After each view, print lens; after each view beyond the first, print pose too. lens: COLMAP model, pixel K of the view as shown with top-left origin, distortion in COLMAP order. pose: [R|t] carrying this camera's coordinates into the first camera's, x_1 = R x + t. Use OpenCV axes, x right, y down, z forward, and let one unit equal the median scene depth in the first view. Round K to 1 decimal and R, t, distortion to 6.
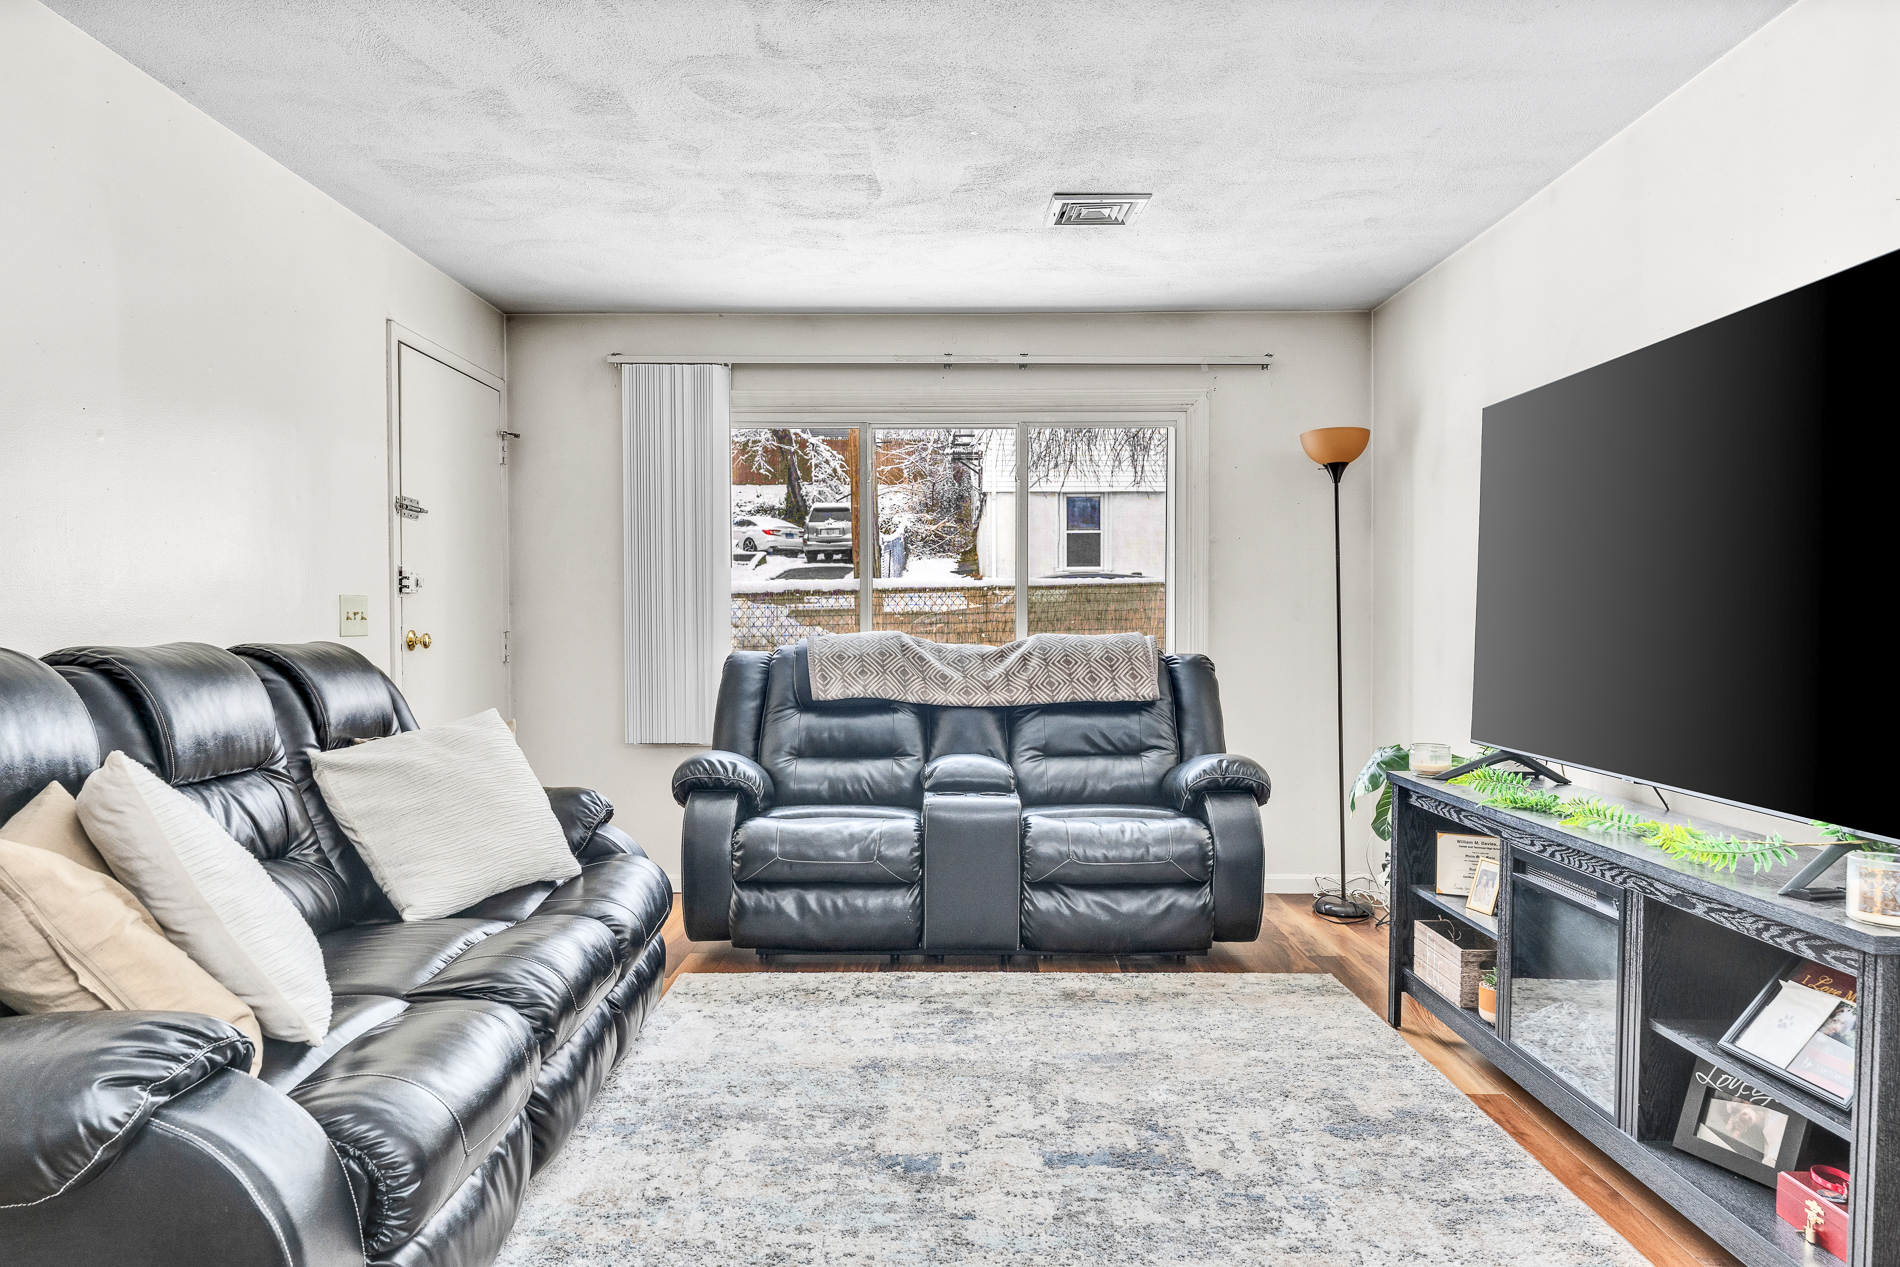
lens RADIAL K [[1186.4, 0, 943.2], [0, 1186.4, 645.5], [0, 0, 1]] dist [0.003052, -0.000998]
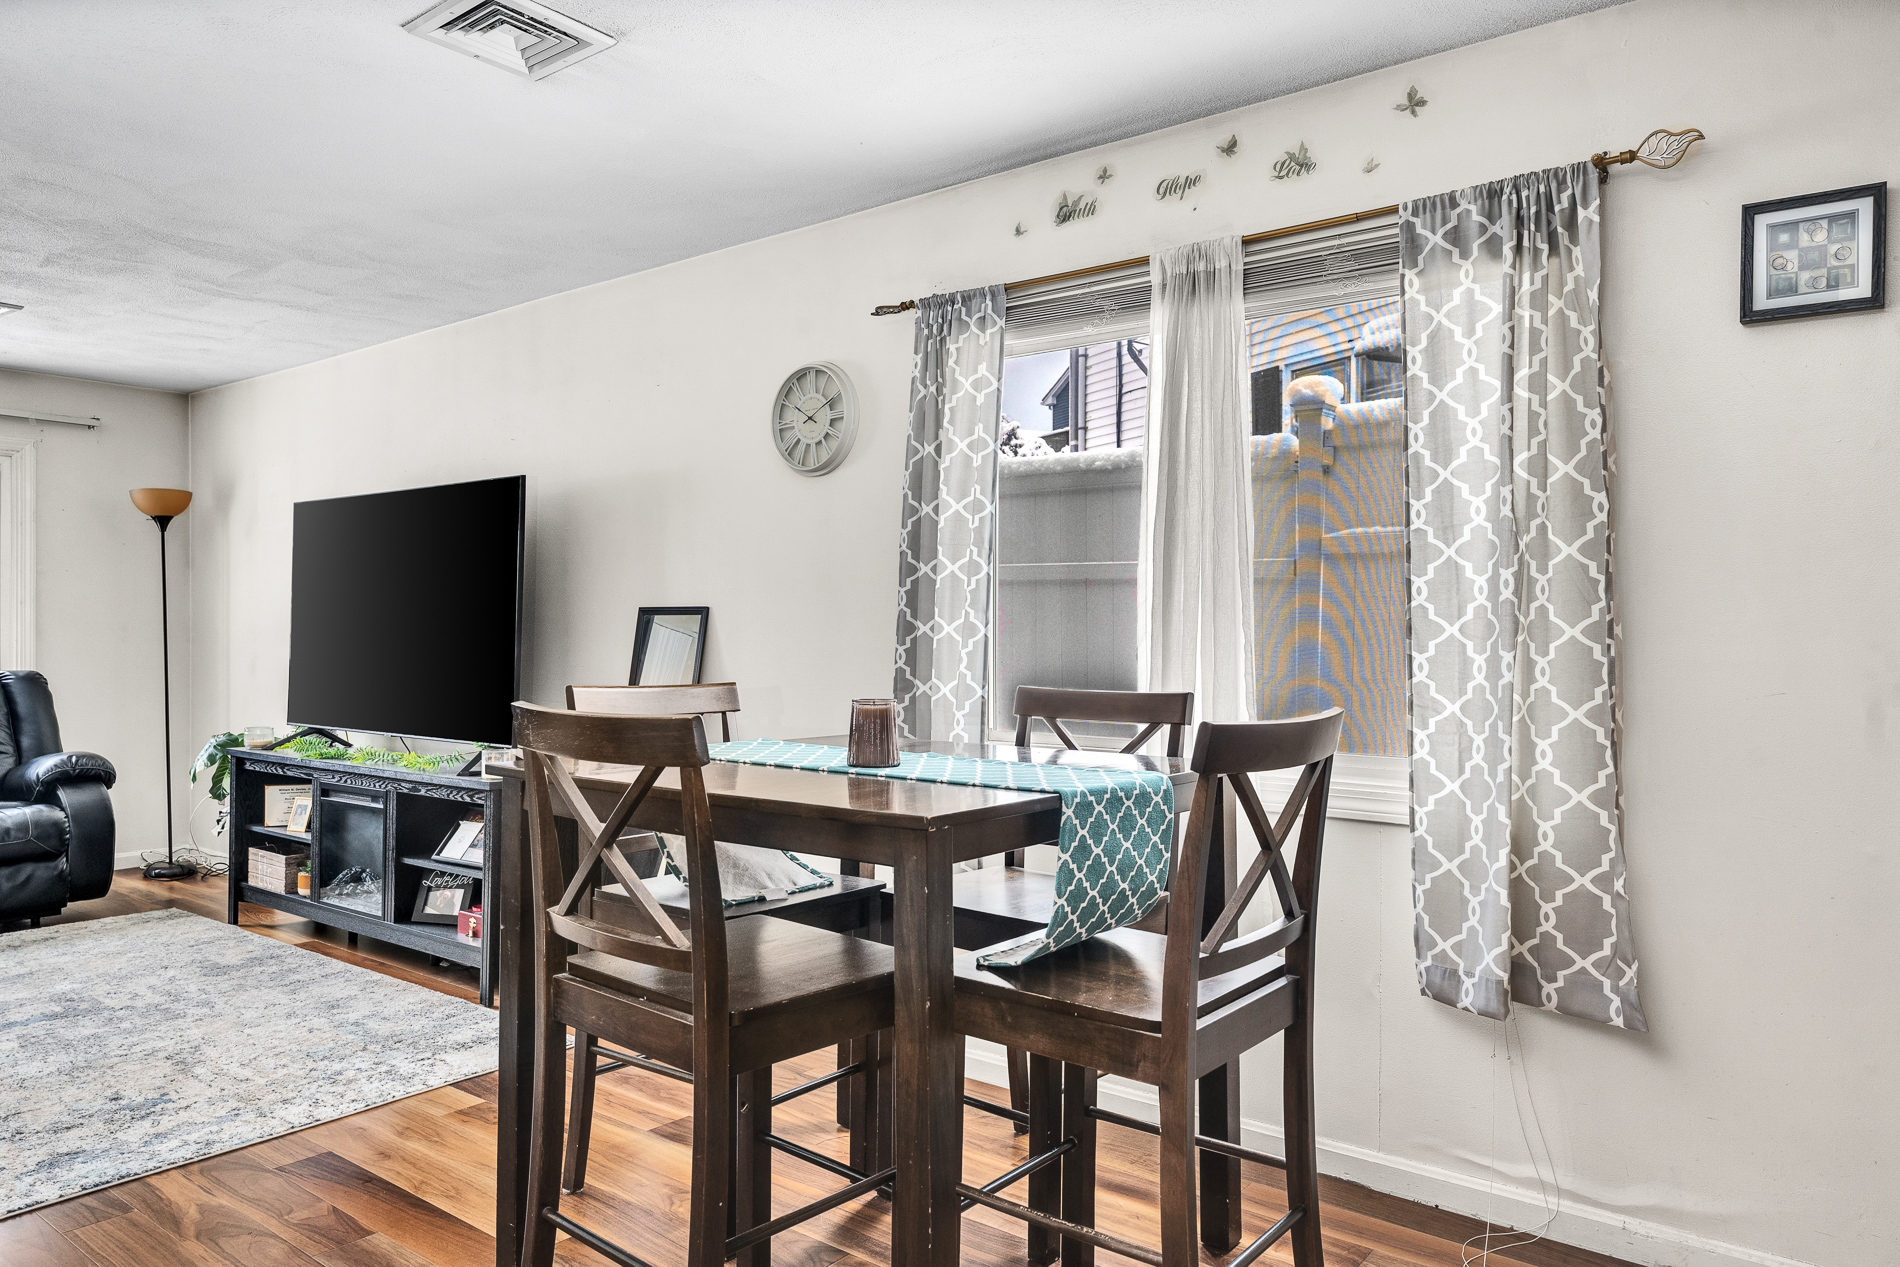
lens RADIAL K [[1186.4, 0, 943.2], [0, 1186.4, 645.5], [0, 0, 1]] dist [0.003052, -0.000998]
pose [[0.571211, 0.000765, 0.820803, -0.316270], [0.011222, 0.999899, -0.008742, 0.004185], [-0.820727, 0.014204, 0.571144, -0.543735]]
